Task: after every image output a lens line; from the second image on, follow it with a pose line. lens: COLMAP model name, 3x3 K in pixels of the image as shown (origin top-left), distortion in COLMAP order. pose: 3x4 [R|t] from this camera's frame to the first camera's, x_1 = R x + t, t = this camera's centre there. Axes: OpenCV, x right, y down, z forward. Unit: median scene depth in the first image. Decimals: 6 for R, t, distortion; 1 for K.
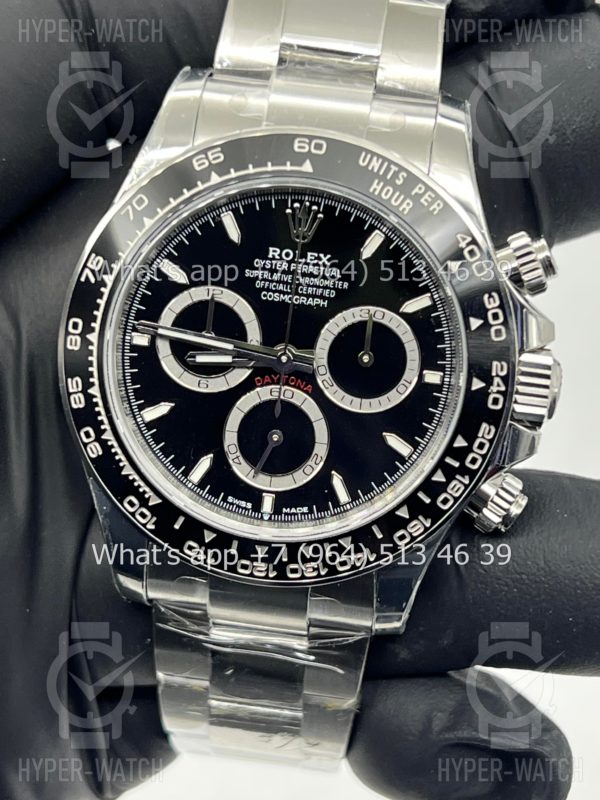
lens RADIAL K [[1882.2, 0, 305.5], [0, 1882.2, 402.1], [0, 0, 1]] dist [0.237700, 0.000000]
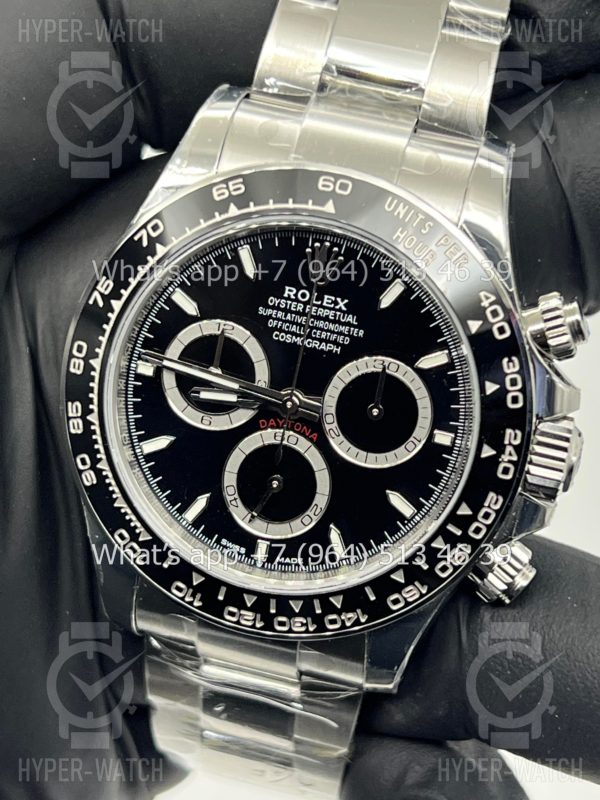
lens RADIAL K [[1882.2, 0, 306.6], [0, 1882.2, 403.8], [0, 0, 1]] dist [0.237700, 0.000000]
pose [[0.992018, 0.093466, -0.084640, 0.077538], [-0.089018, 0.994517, 0.054886, -0.075923], [0.089306, -0.046913, 0.994899, 0.049163]]
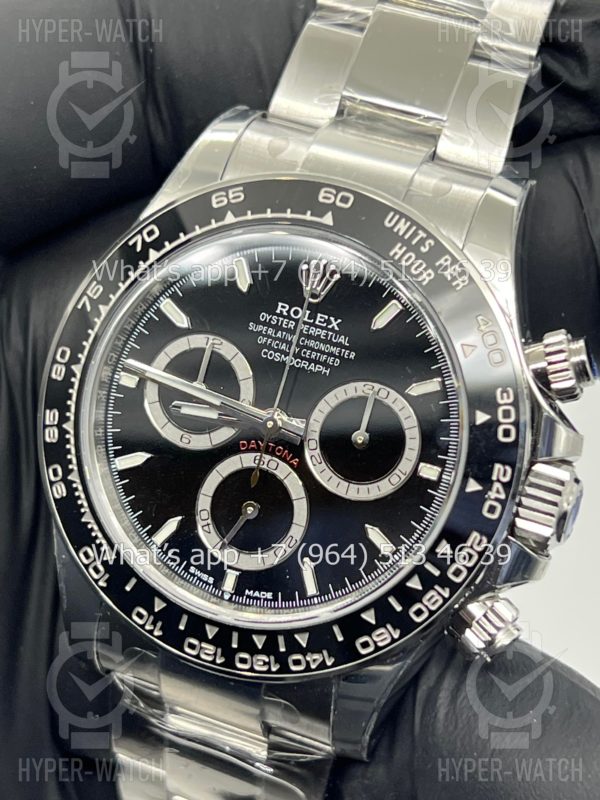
lens RADIAL K [[1882.2, 0, 294.1], [0, 1882.2, 406.4], [0, 0, 1]] dist [0.237700, 0.000000]
pose [[0.967426, 0.158027, -0.197771, 0.175545], [-0.174640, 0.982178, -0.069476, 0.029300], [0.183268, 0.101752, 0.977783, 0.116860]]
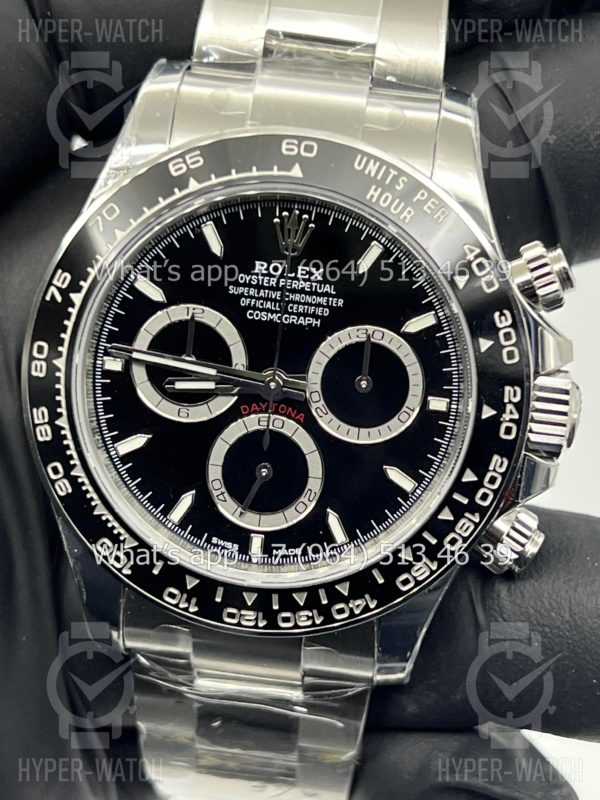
lens RADIAL K [[1882.2, 0, 311.5], [0, 1882.2, 405.5], [0, 0, 1]] dist [0.237700, 0.000000]
pose [[0.999957, -0.008918, 0.002443, 0.004763], [0.008869, 0.999774, 0.019307, -0.030221], [-0.002615, -0.019285, 0.999811, 0.099493]]
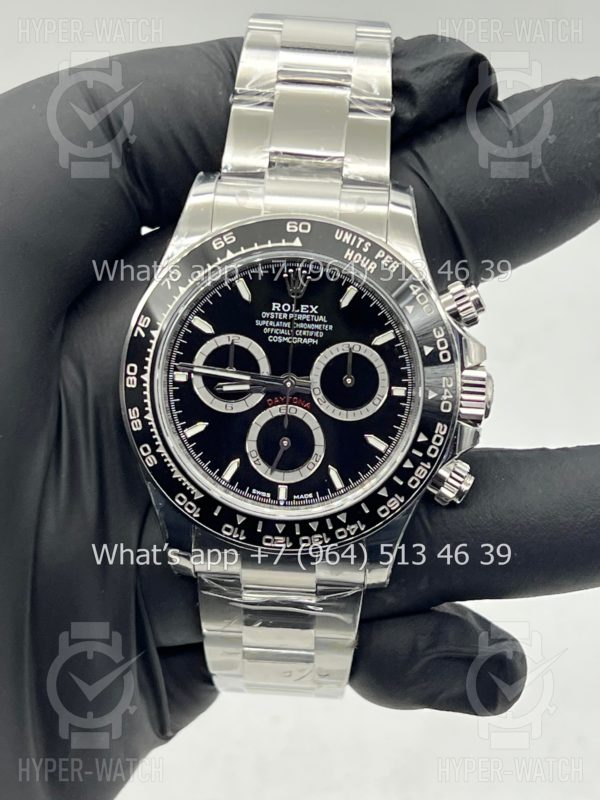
lens RADIAL K [[1882.2, 0, 307.2], [0, 1882.2, 398.4], [0, 0, 1]] dist [0.237700, 0.000000]
pose [[0.997640, -0.060384, 0.032688, -0.042471], [0.061025, 0.997956, -0.018982, 0.013347], [-0.031475, 0.020932, 0.999285, -0.347156]]
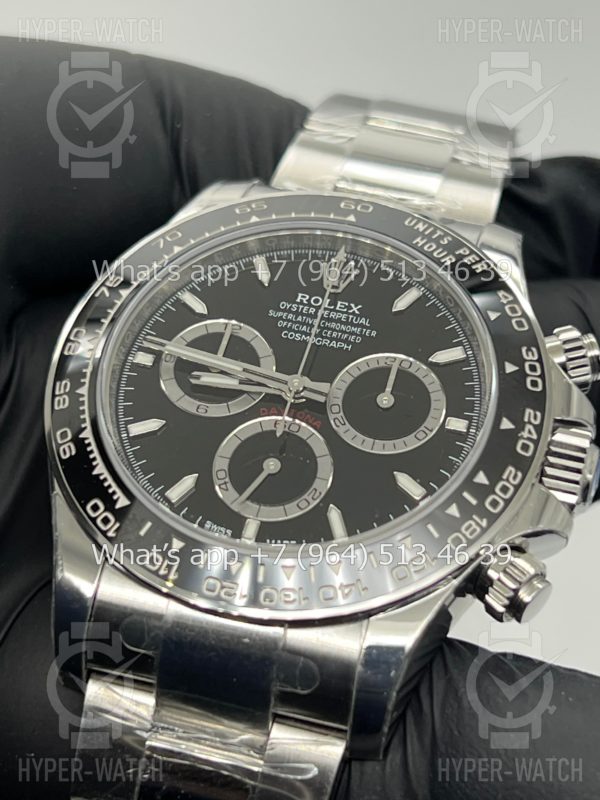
lens RADIAL K [[1882.2, 0, 297.0], [0, 1882.2, 390.8], [0, 0, 1]] dist [0.237700, 0.000000]
pose [[0.987847, 0.141624, -0.064035, 0.047202], [-0.151943, 0.793182, -0.589725, 0.511015], [-0.032728, 0.592288, 0.805061, 0.269720]]
